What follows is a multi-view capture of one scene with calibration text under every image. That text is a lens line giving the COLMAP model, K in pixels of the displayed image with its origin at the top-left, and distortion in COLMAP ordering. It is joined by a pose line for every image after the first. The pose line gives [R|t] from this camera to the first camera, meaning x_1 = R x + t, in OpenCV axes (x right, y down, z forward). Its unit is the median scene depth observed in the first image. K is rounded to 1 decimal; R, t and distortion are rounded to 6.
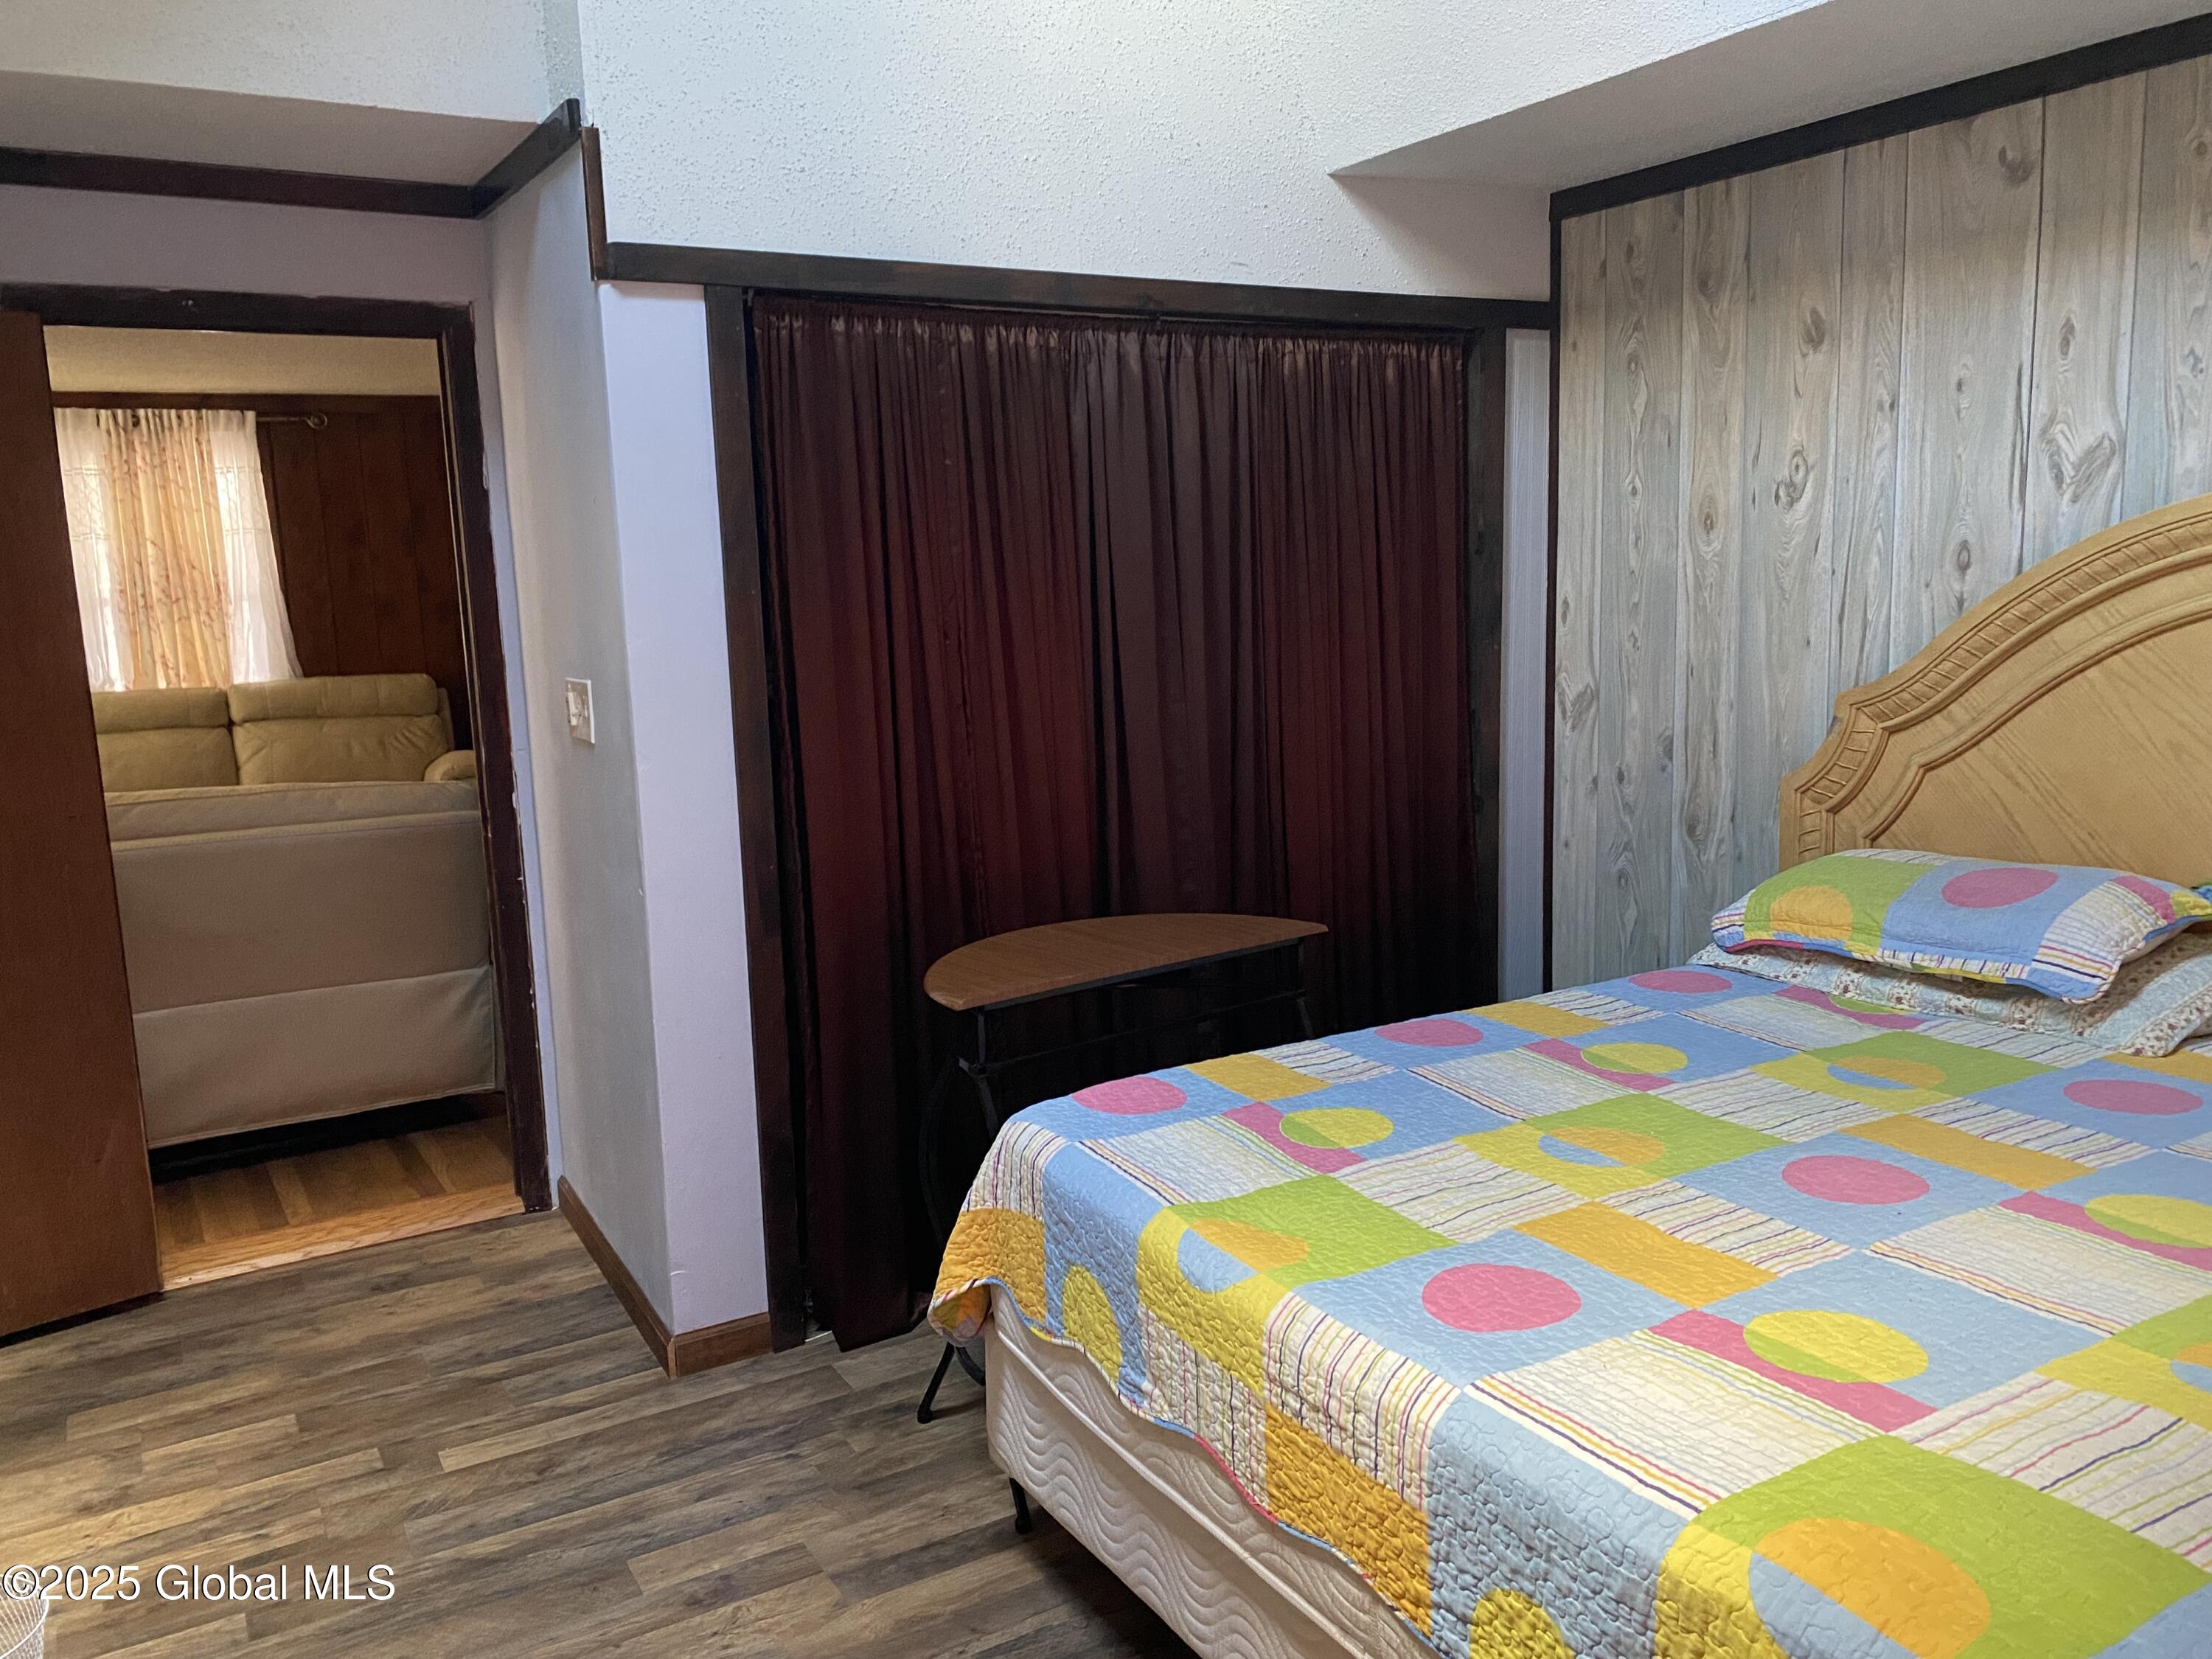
lens RADIAL K [[1696.7, 0, 1091.0], [0, 1696.7, 827.4], [0, 0, 1]] dist [0.032673, -0.035306]
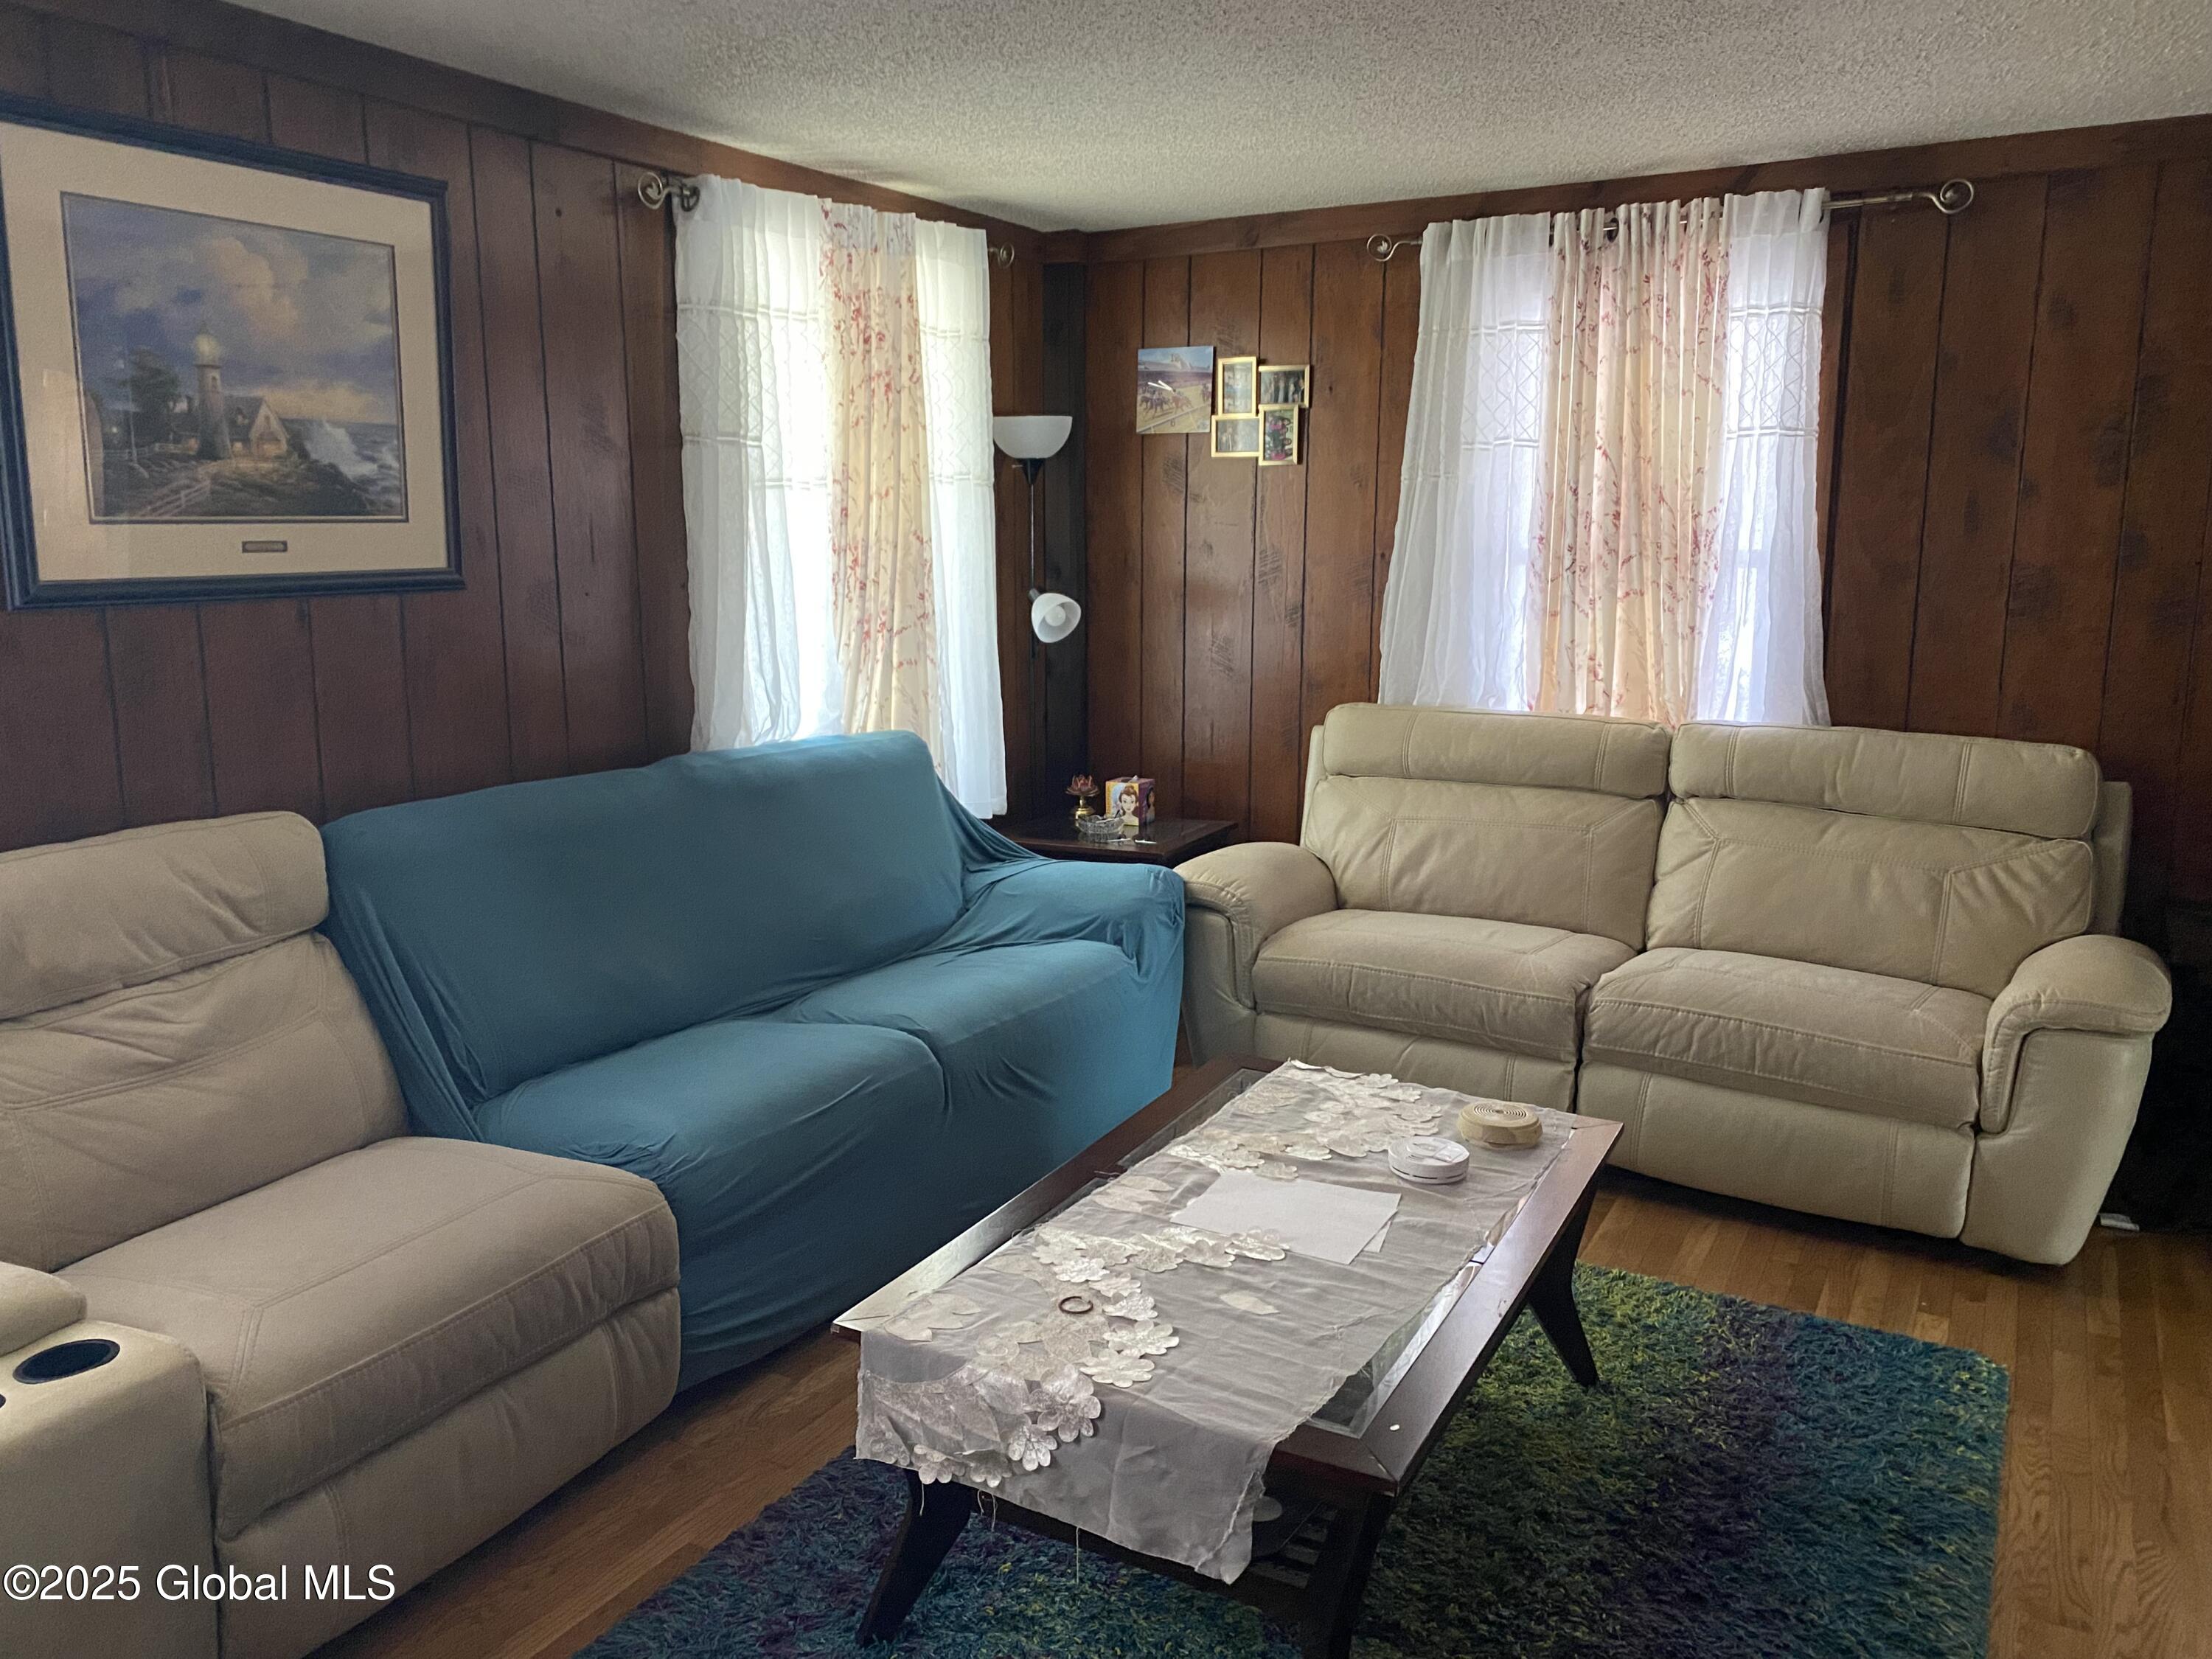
lens RADIAL K [[1696.7, 0, 1092.4], [0, 1696.7, 801.4], [0, 0, 1]] dist [0.032673, -0.035306]
pose [[0.504330, 0.175925, -0.845400, -0.145369], [-0.153619, 0.981689, 0.112644, -0.091589], [0.849737, 0.073059, 0.522121, 0.572539]]
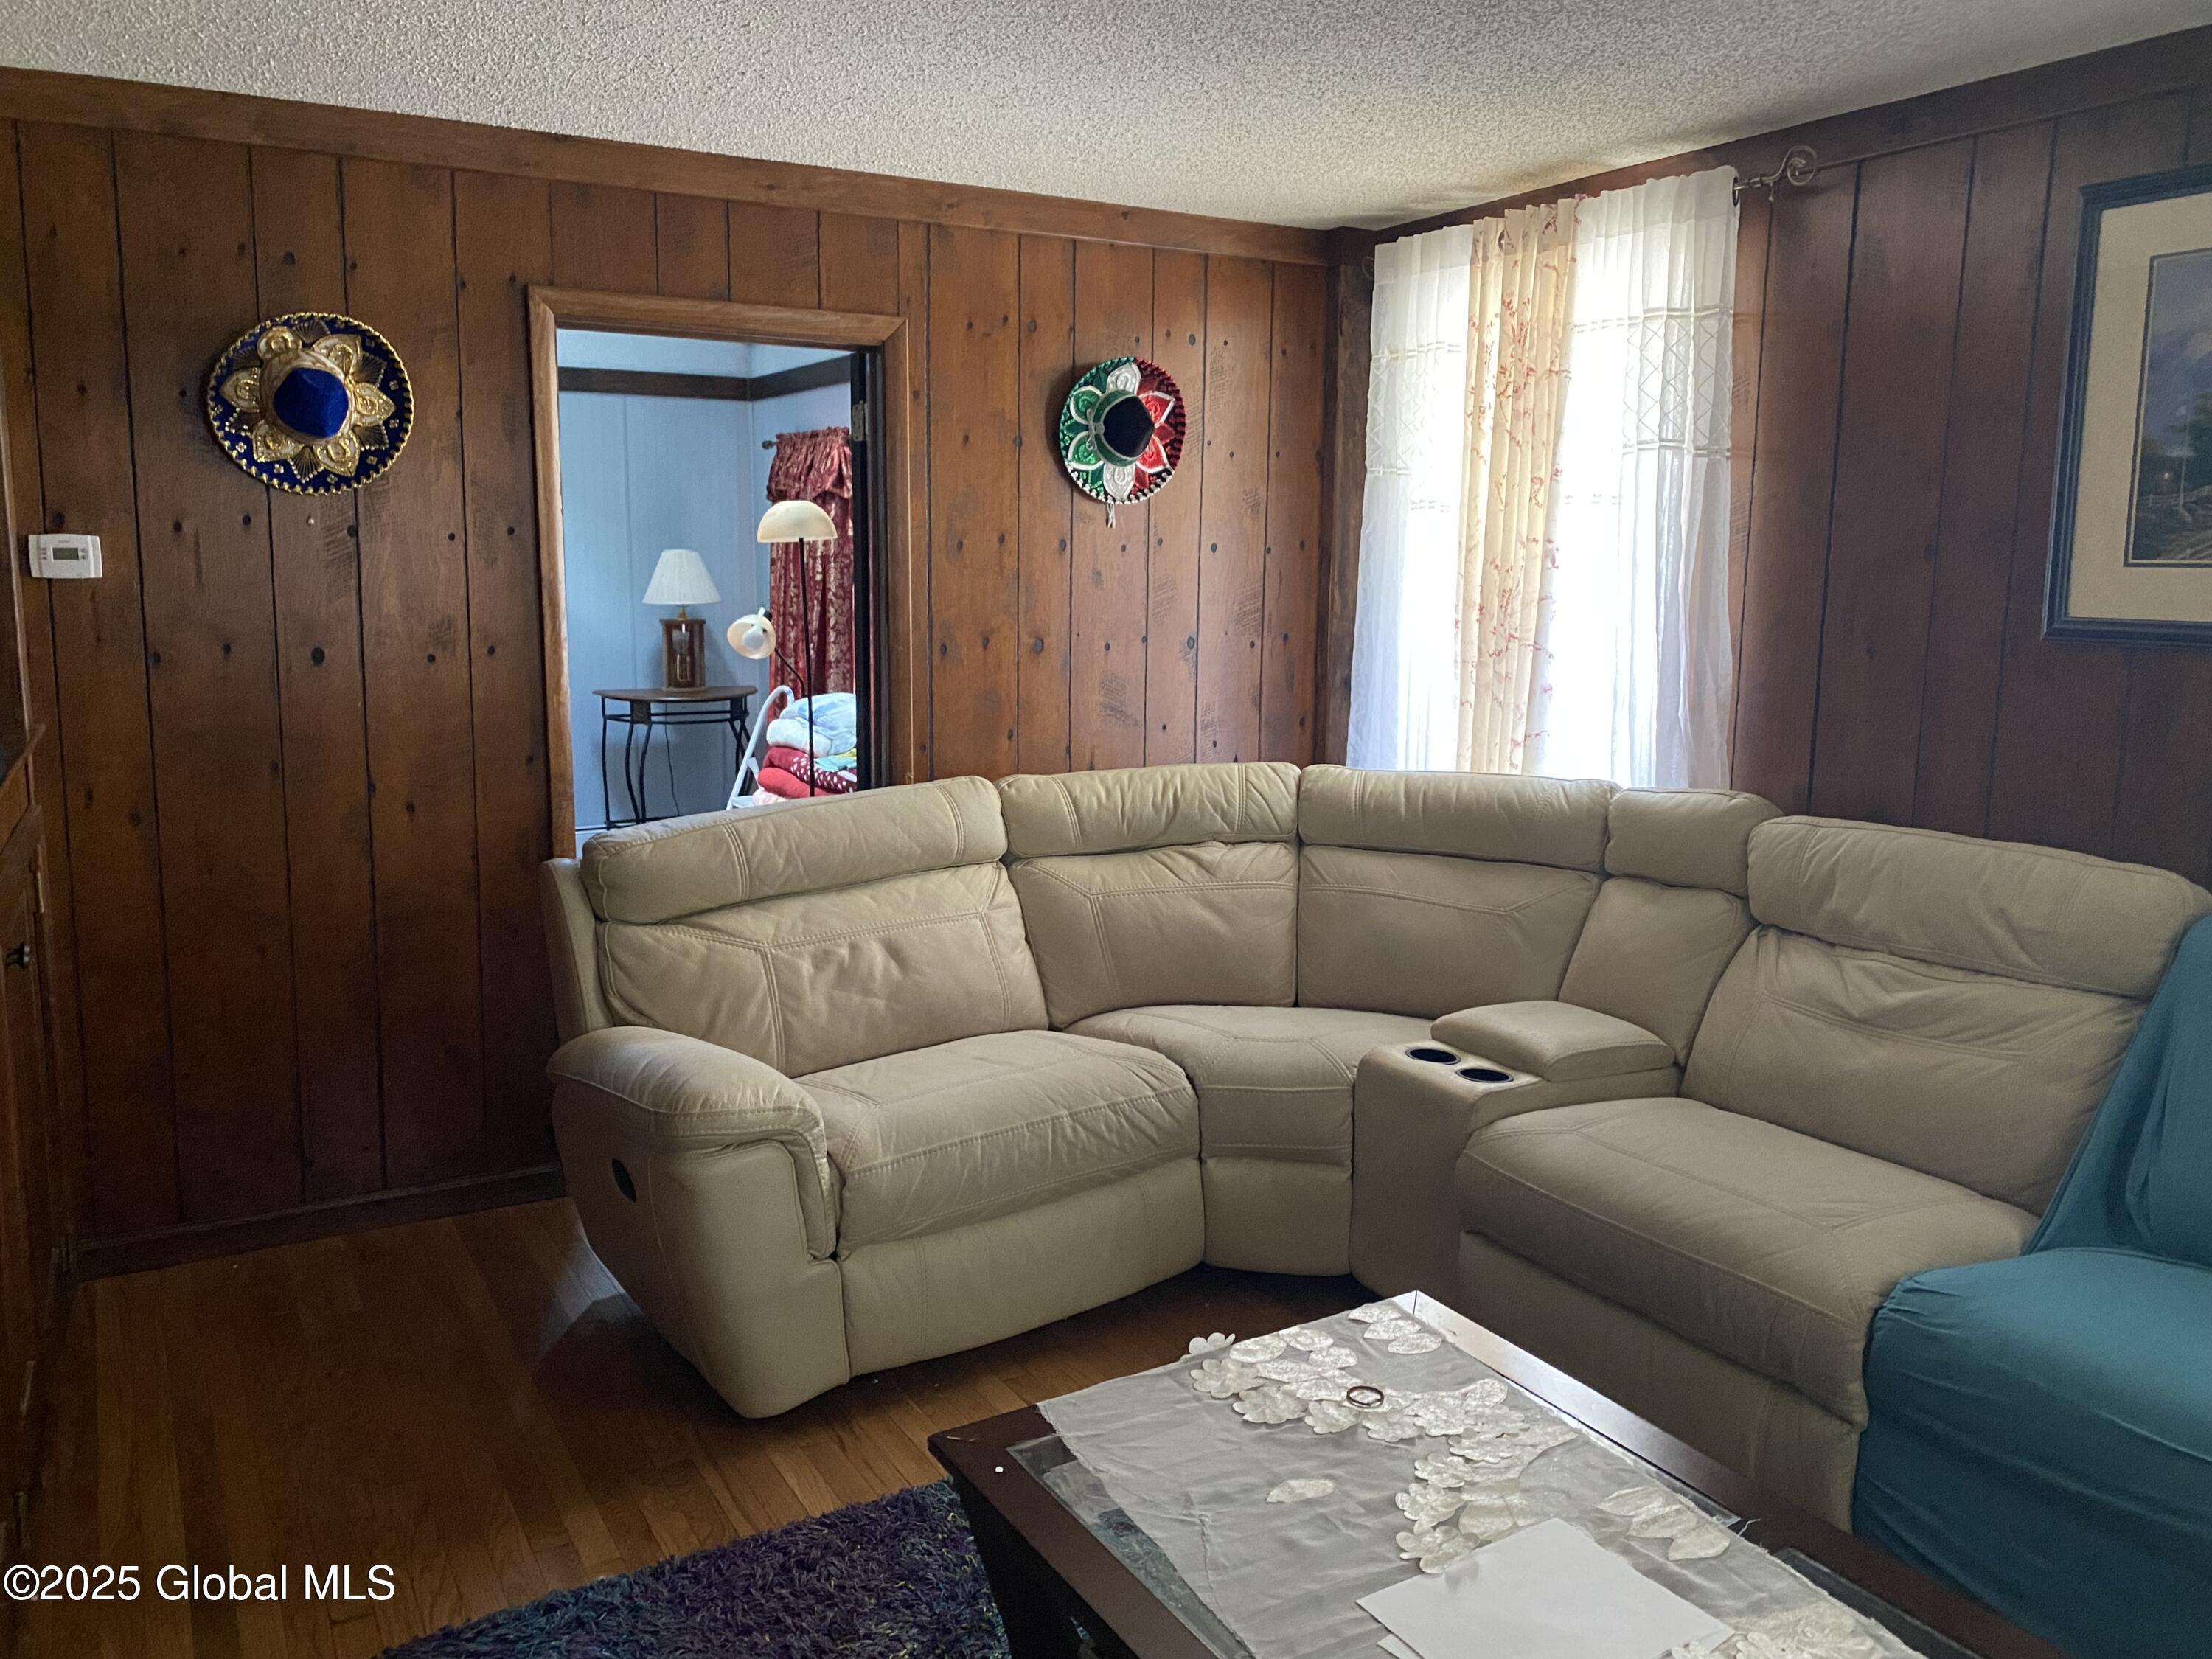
lens RADIAL K [[1696.7, 0, 1114.8], [0, 1696.7, 814.1], [0, 0, 1]] dist [0.032673, -0.035306]
pose [[-0.999777, 0.020941, 0.002654, -0.385767], [0.020737, 0.950946, 0.308661, -0.158851], [0.003940, 0.308647, -0.951168, 1.047122]]
